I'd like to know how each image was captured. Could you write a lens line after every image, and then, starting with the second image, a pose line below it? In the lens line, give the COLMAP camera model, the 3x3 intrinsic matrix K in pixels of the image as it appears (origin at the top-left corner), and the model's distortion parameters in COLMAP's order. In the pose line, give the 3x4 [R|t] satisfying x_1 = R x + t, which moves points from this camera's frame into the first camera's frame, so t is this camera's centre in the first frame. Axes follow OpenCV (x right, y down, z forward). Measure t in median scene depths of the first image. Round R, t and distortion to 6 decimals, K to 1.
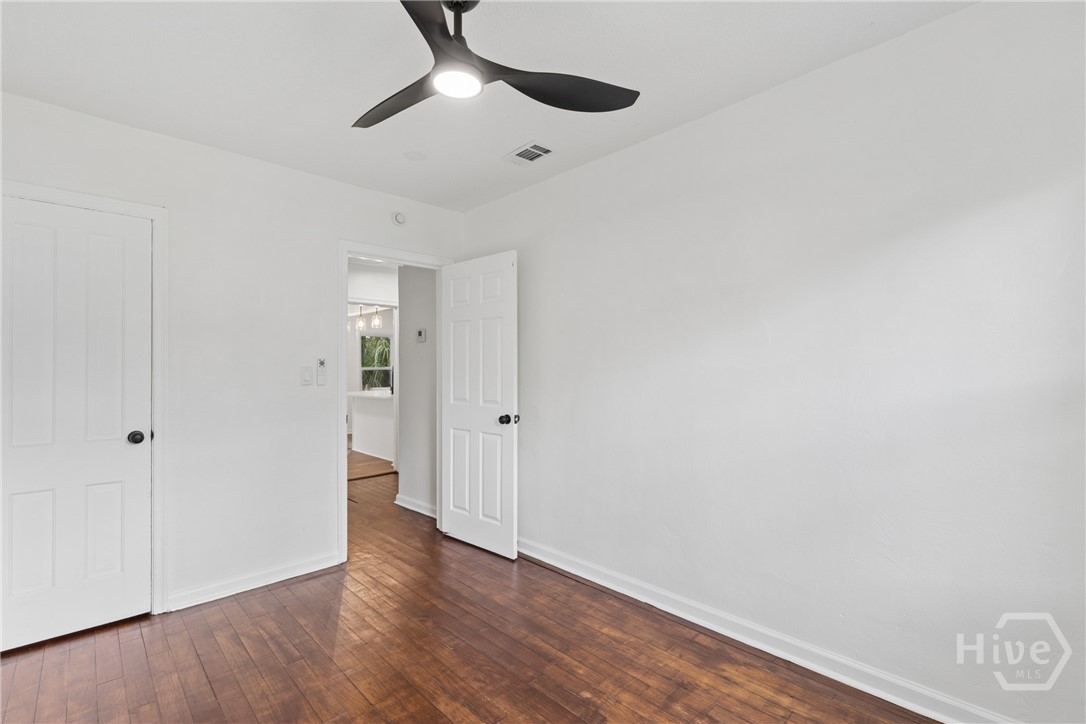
lens RADIAL K [[488.9, 0, 532.1], [0, 488.9, 365.8], [0, 0, 1]] dist [-0.002390, -0.000028]
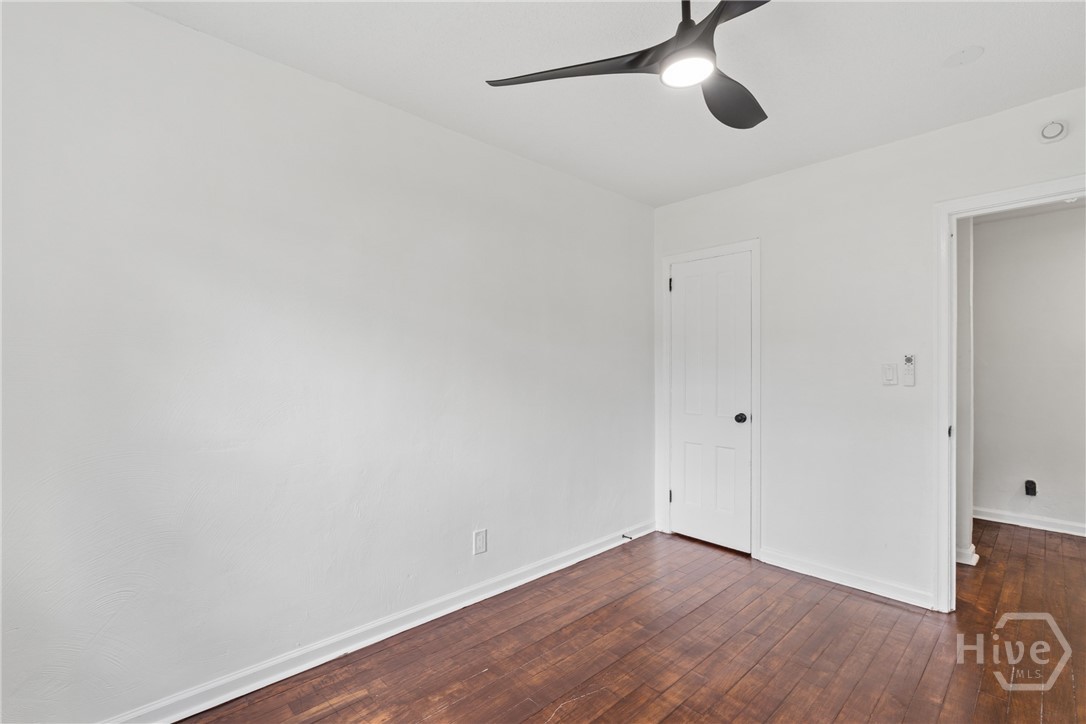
lens RADIAL K [[488.9, 0, 532.1], [0, 488.9, 365.8], [0, 0, 1]] dist [-0.002390, -0.000028]
pose [[-0.019645, 0.005152, -0.999794, 0.525659], [0.007691, 0.999958, 0.005002, -0.006179], [0.999777, -0.007591, -0.019684, 0.452363]]
